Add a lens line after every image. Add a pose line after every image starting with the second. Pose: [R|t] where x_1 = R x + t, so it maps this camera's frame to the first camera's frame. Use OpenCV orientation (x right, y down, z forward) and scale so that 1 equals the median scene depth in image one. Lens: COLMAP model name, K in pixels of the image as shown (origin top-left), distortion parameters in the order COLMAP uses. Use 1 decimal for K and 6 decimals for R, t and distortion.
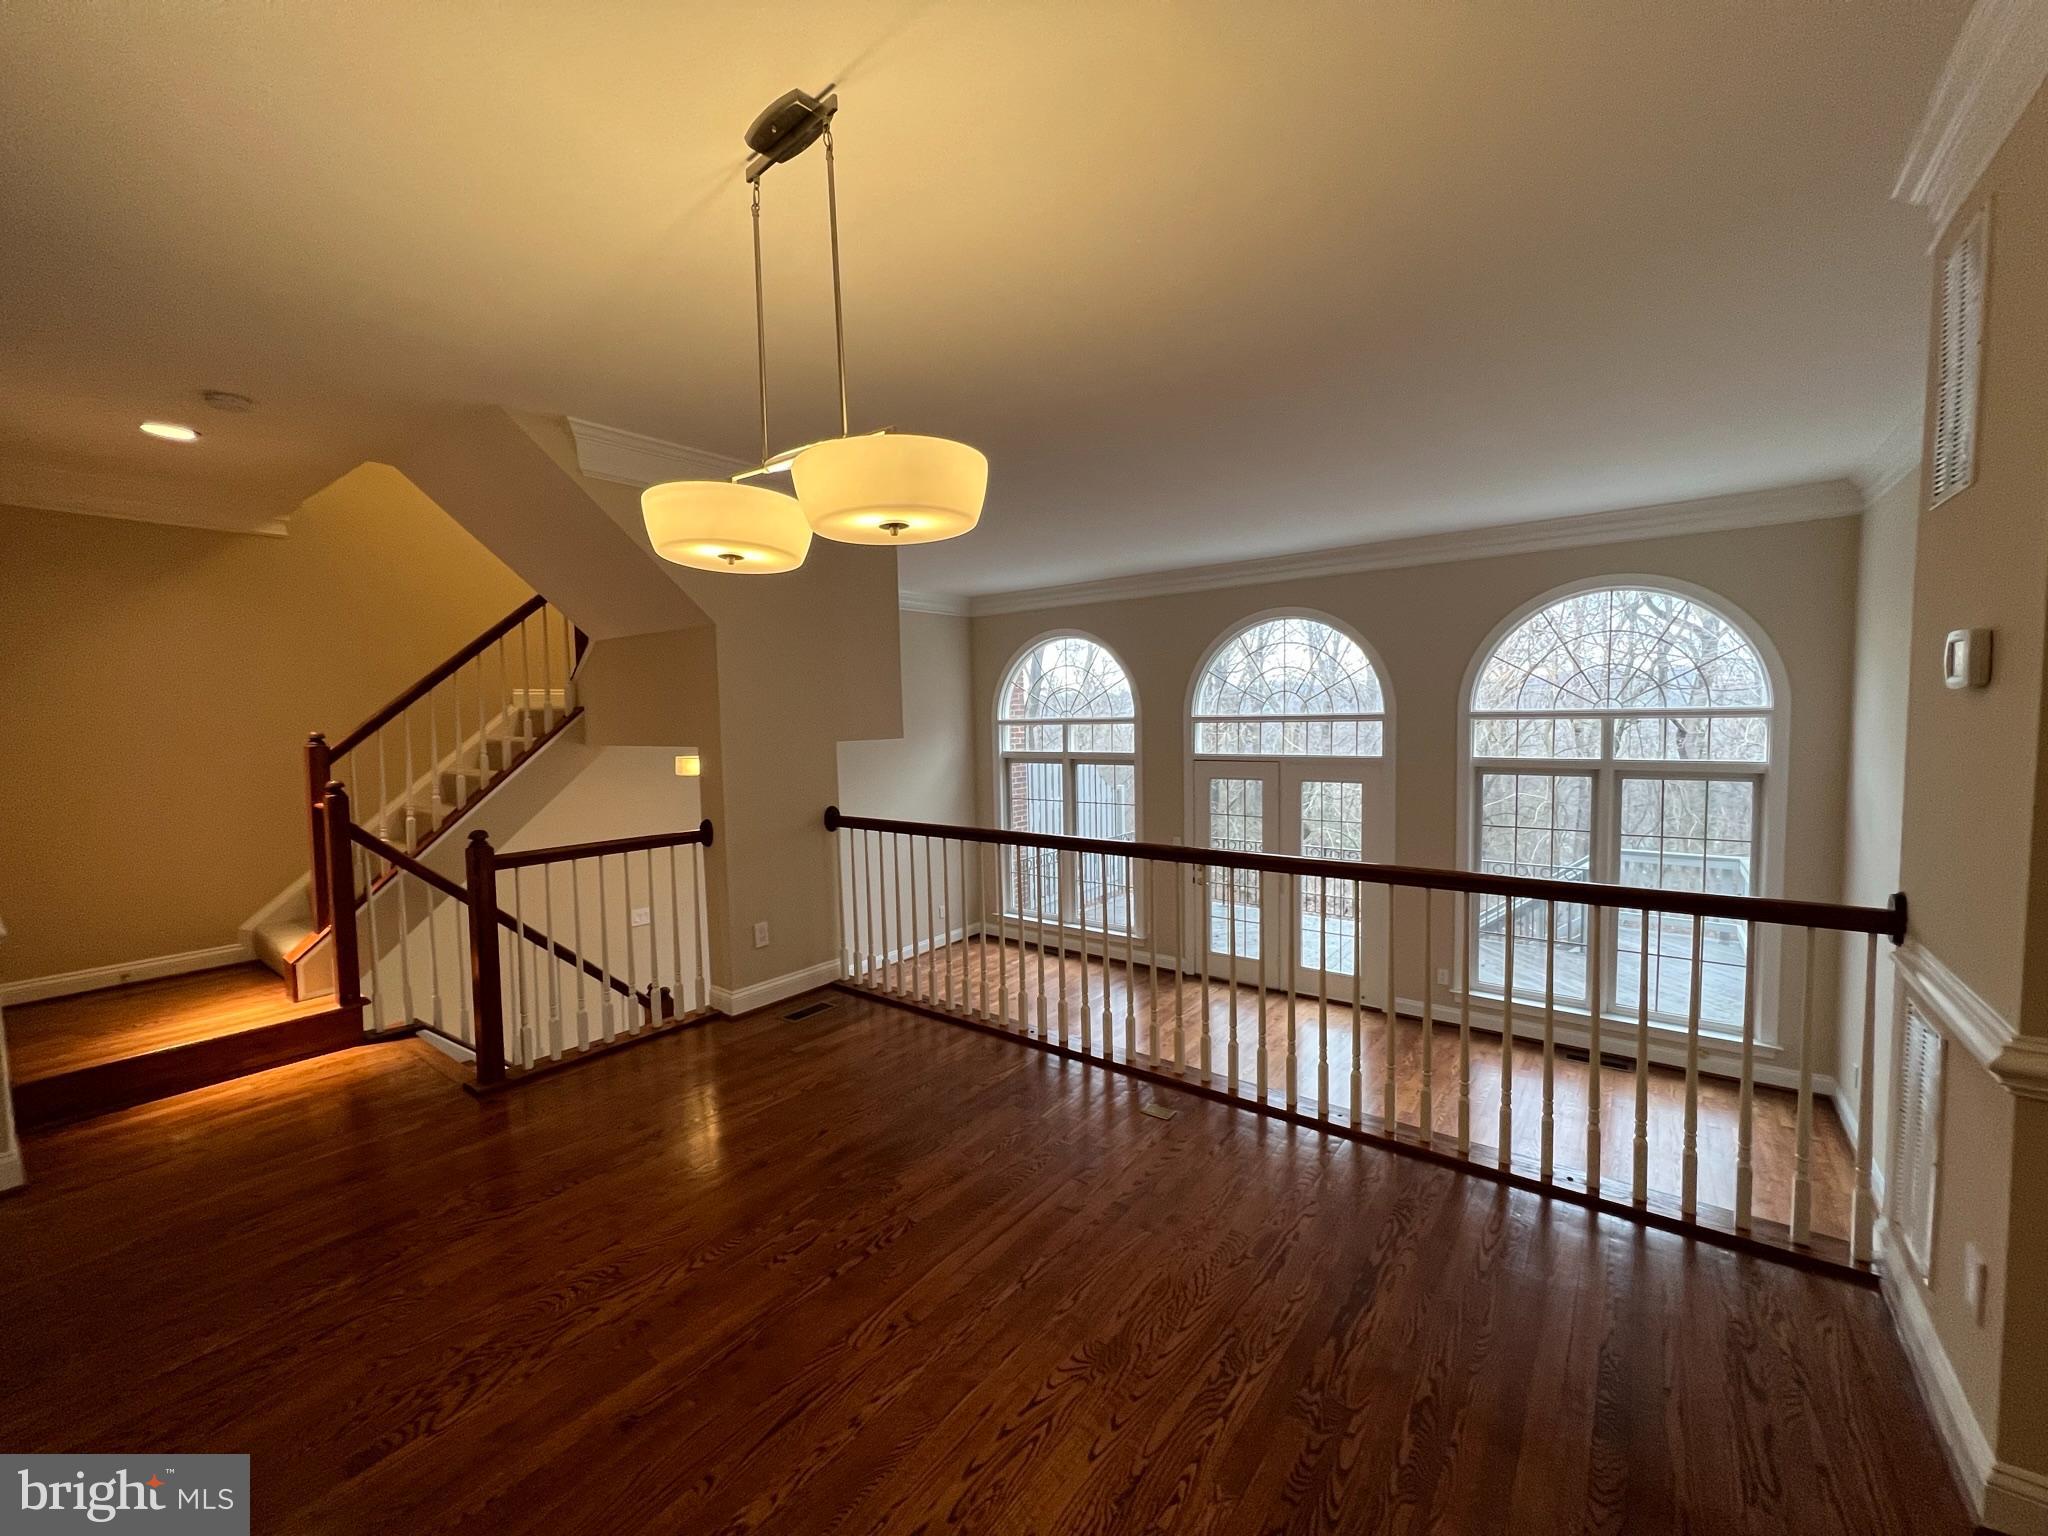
lens RADIAL K [[823.5, 0, 1024.0], [0, 823.5, 768.0], [0, 0, 1]] dist [-0.000784, 0.000068]
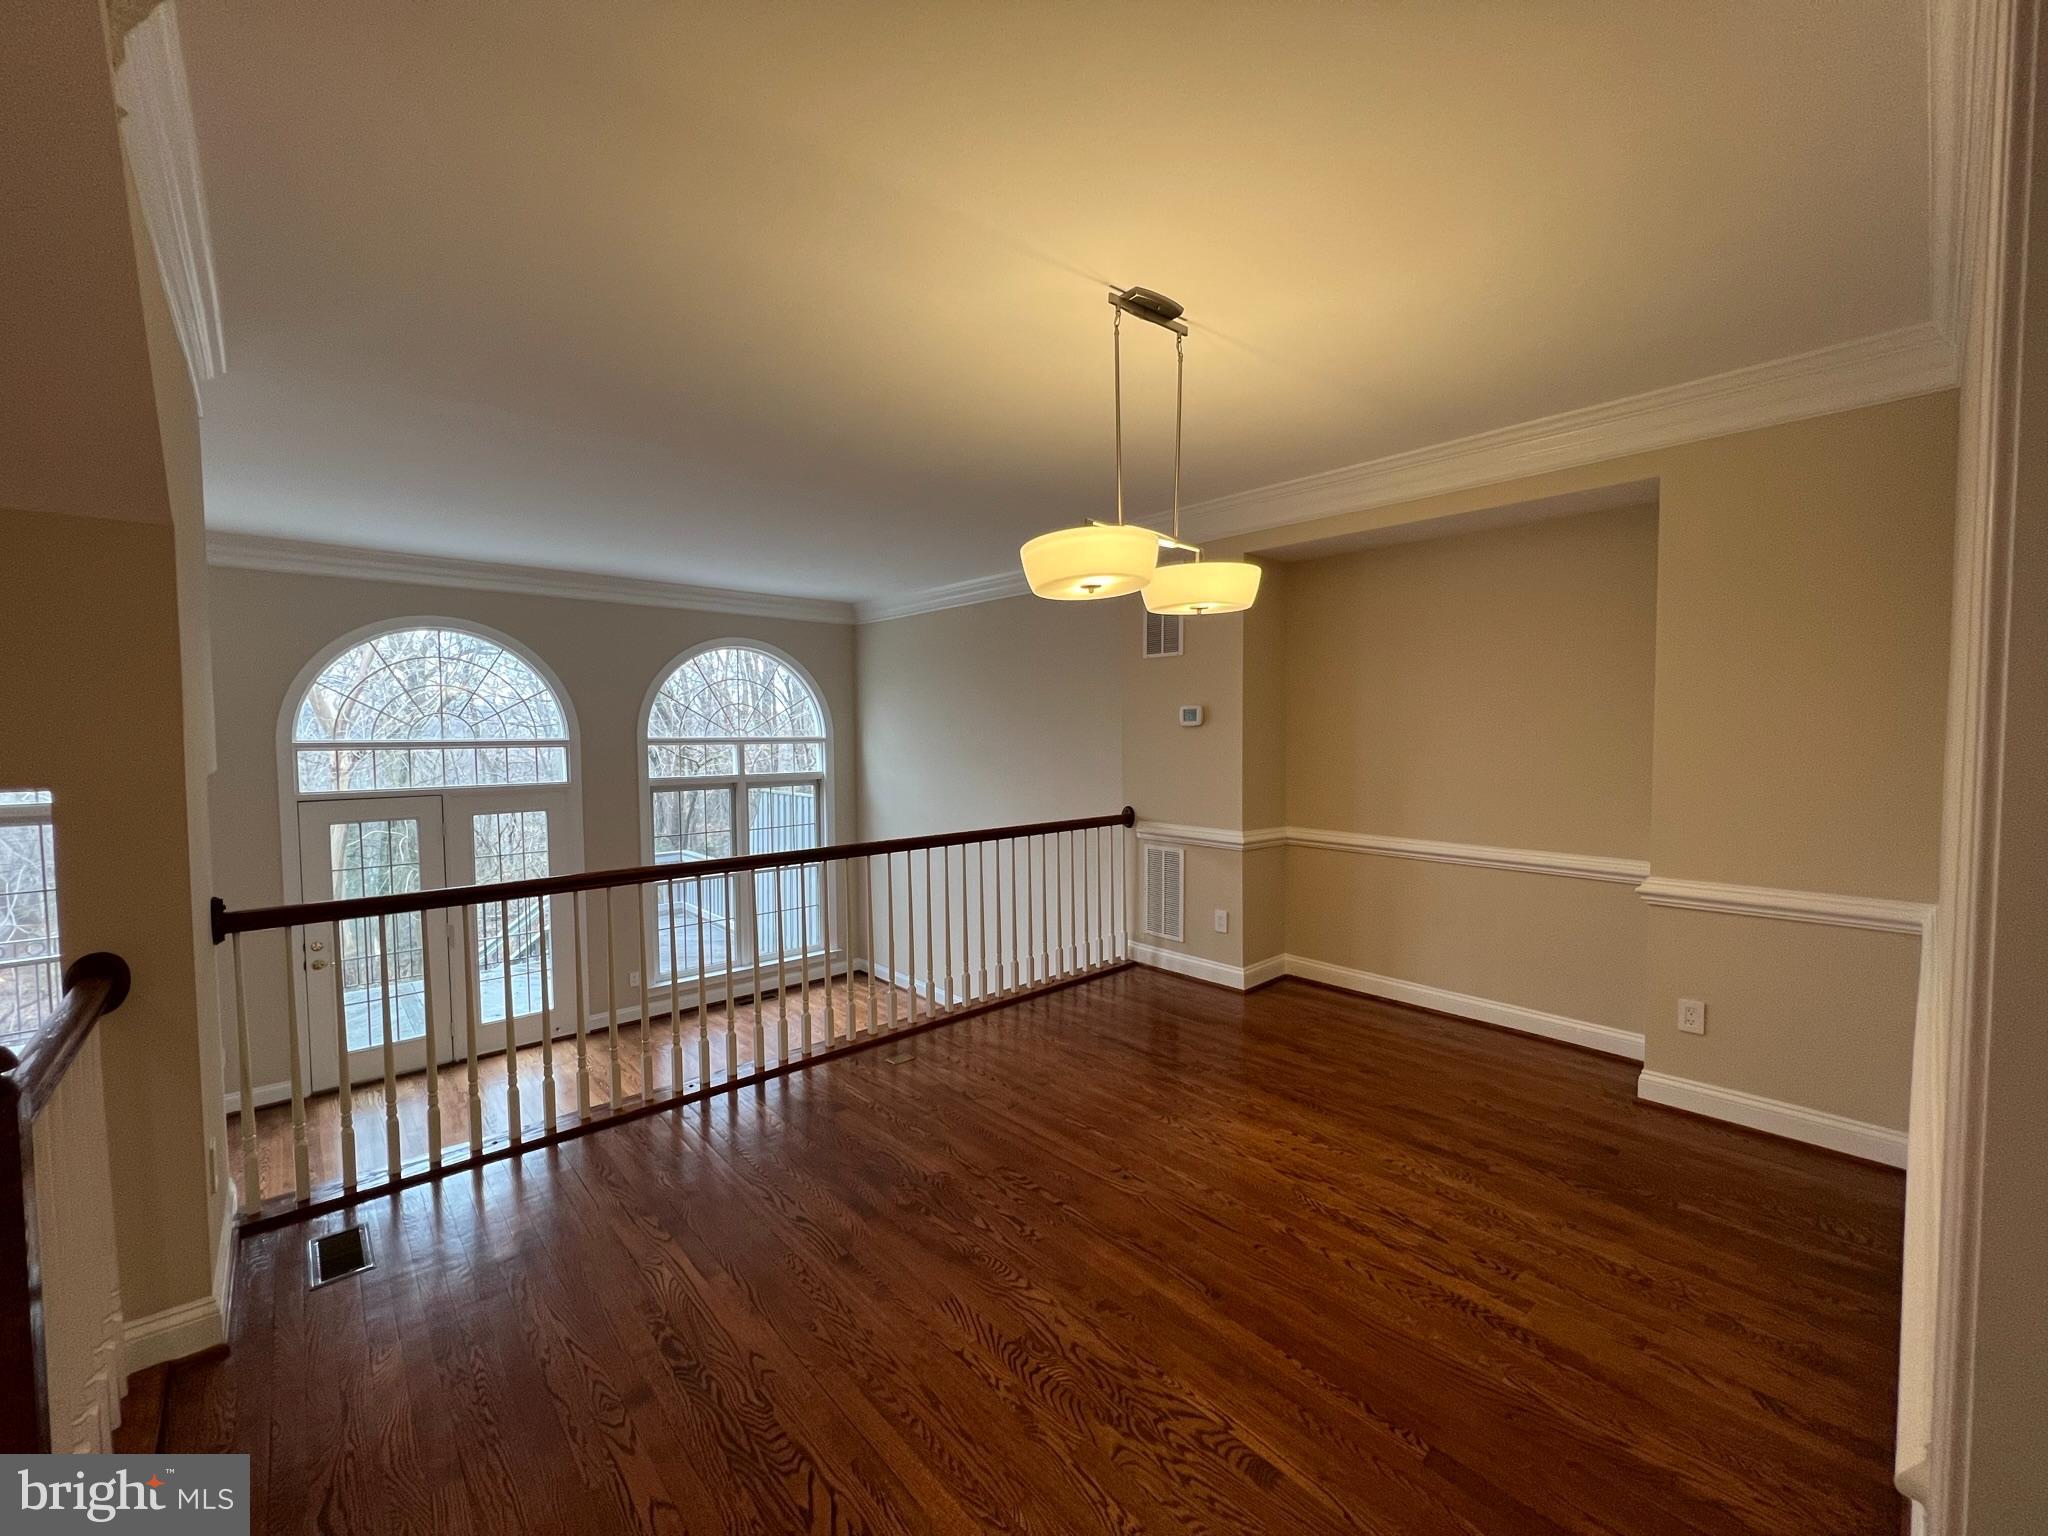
lens RADIAL K [[818.3, 0, 1024.0], [0, 818.3, 768.0], [0, 0, 1]] dist [0.011363, -0.000030]
pose [[0.185055, -0.024342, 0.982427, -0.484520], [0.067093, 0.997674, 0.012082, -0.006158], [-0.980435, 0.063679, 0.186257, 0.280908]]
